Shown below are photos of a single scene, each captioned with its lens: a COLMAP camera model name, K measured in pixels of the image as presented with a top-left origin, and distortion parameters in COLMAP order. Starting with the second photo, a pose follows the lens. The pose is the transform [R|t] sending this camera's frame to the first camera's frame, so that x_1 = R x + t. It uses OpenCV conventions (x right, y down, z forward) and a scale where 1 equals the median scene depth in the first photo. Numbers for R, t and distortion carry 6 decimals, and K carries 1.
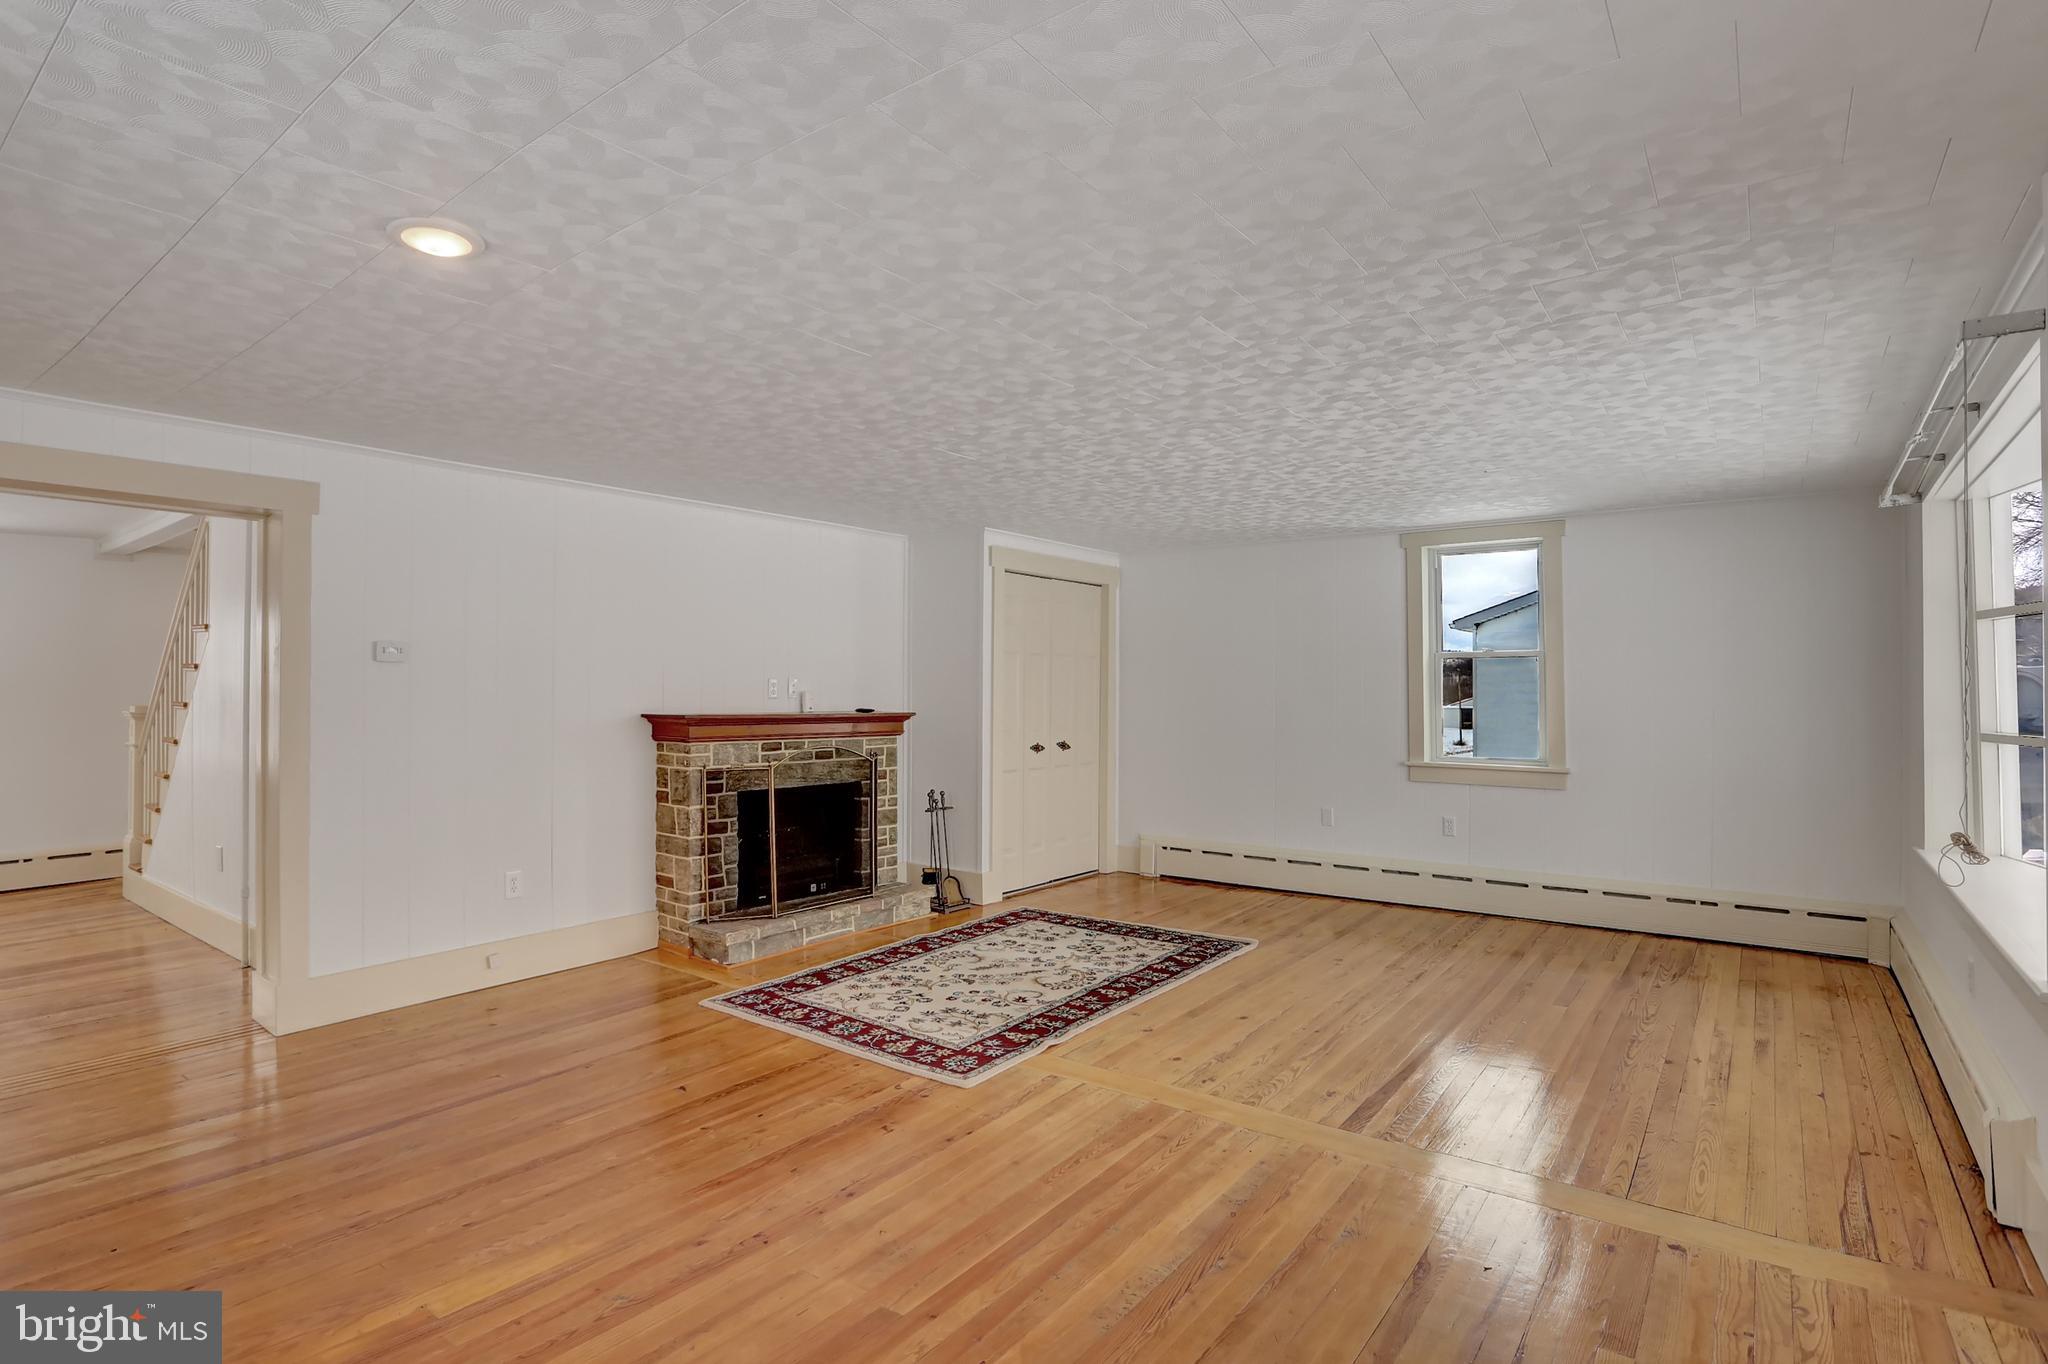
lens RADIAL K [[1010.7, 0, 1025.2], [0, 1010.7, 693.5], [0, 0, 1]] dist [-0.044624, 0.007314]
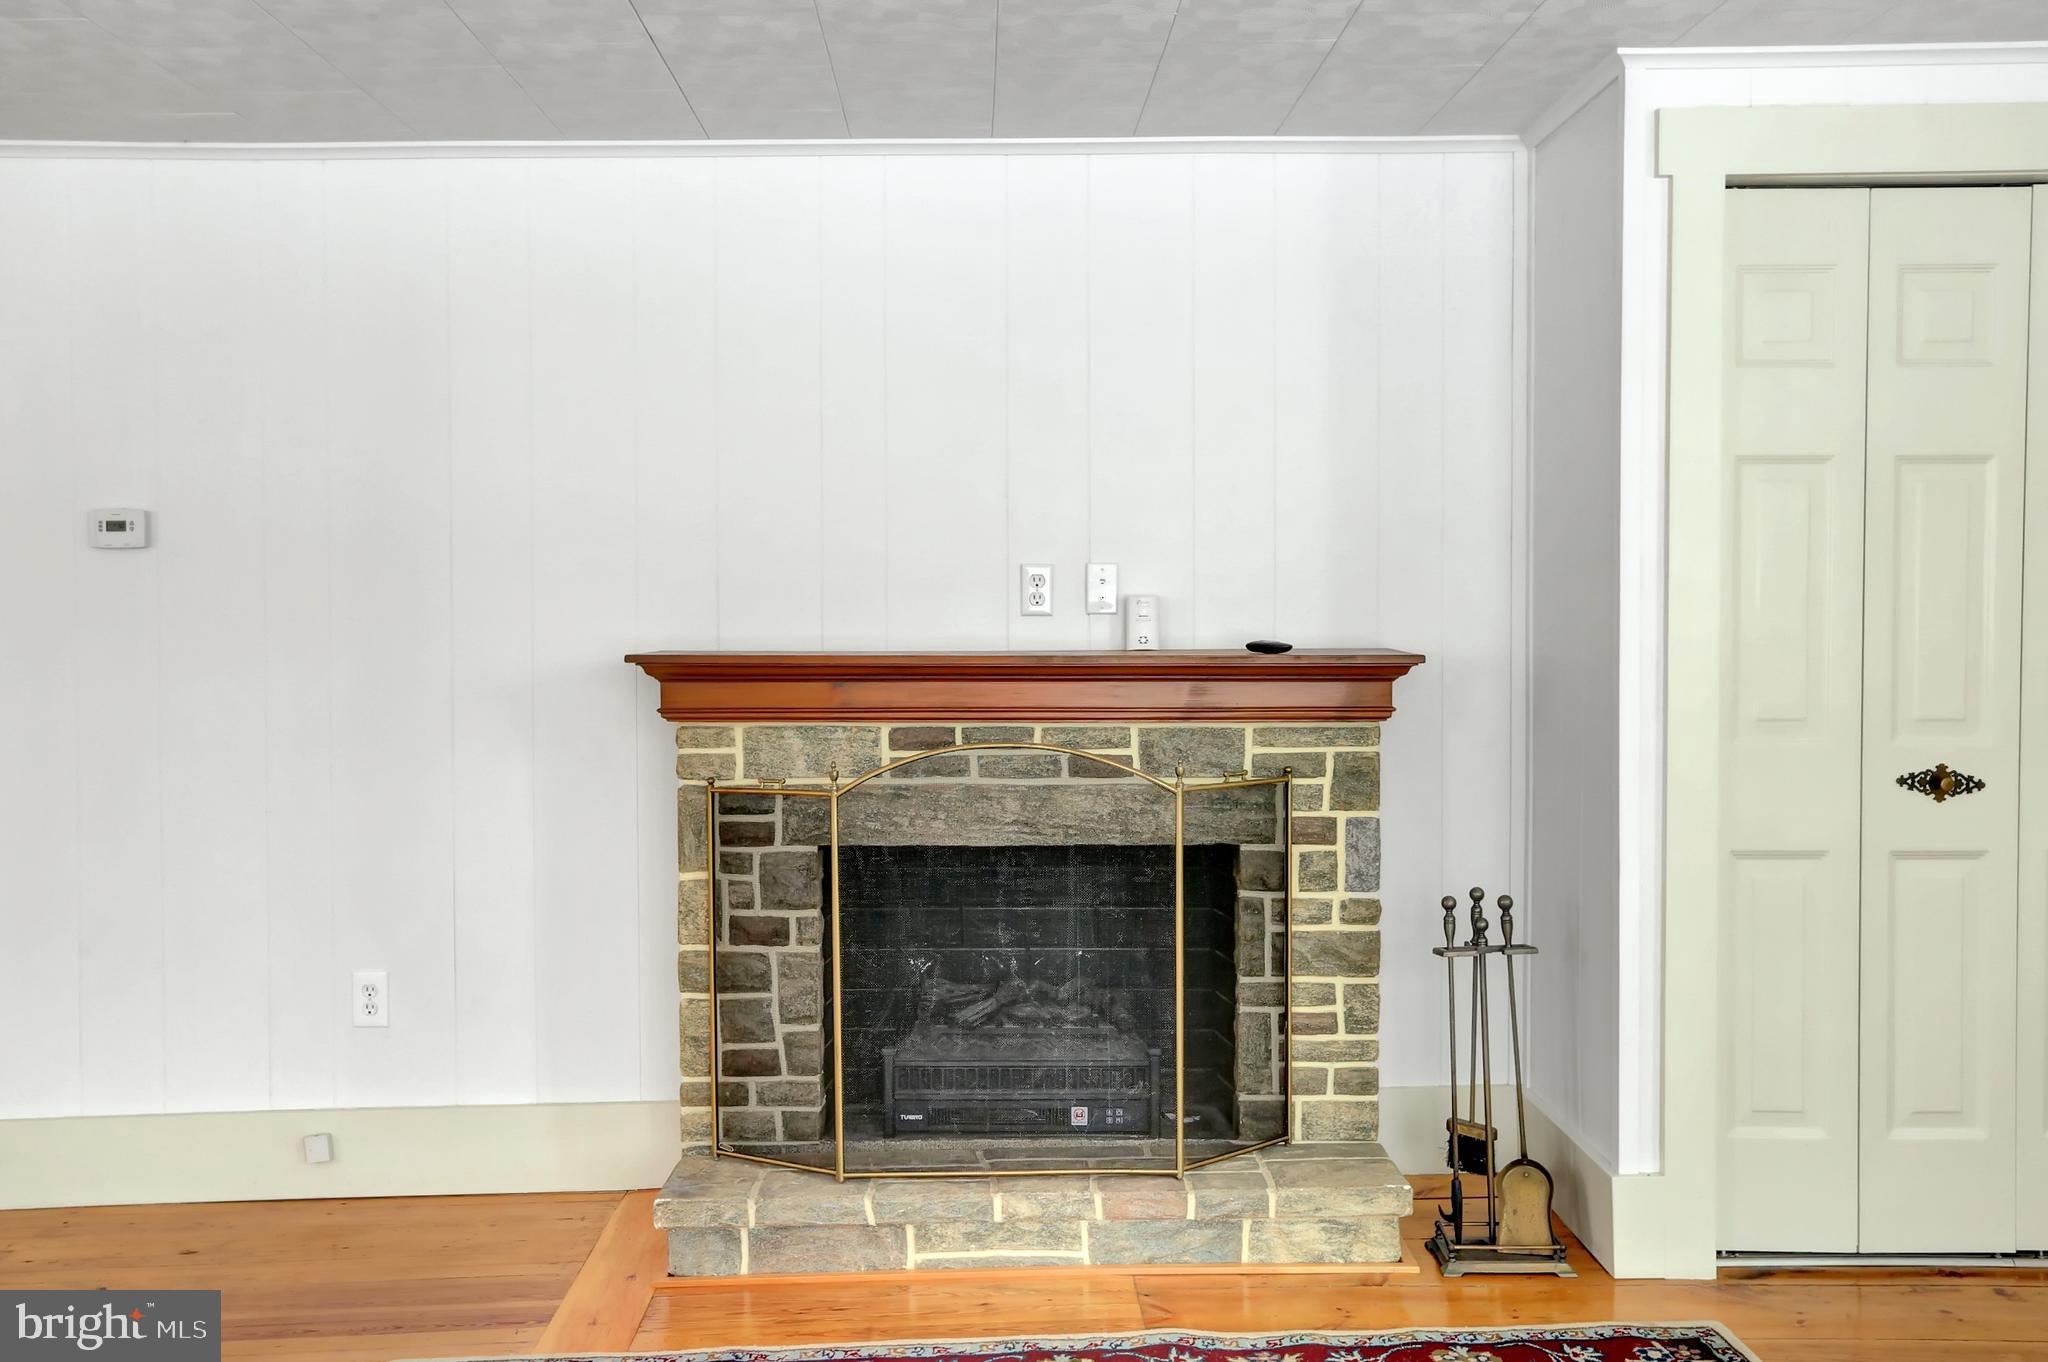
lens RADIAL K [[1924.7, 0, 1024.0], [0, 1924.7, 664.1], [0, 0, 1]] dist [0.030050, 0.000000]
pose [[0.623250, 0.021579, -0.781725, 0.340576], [0.007134, 0.999421, 0.033276, -0.000420], [0.781990, -0.026316, 0.622735, 0.544333]]
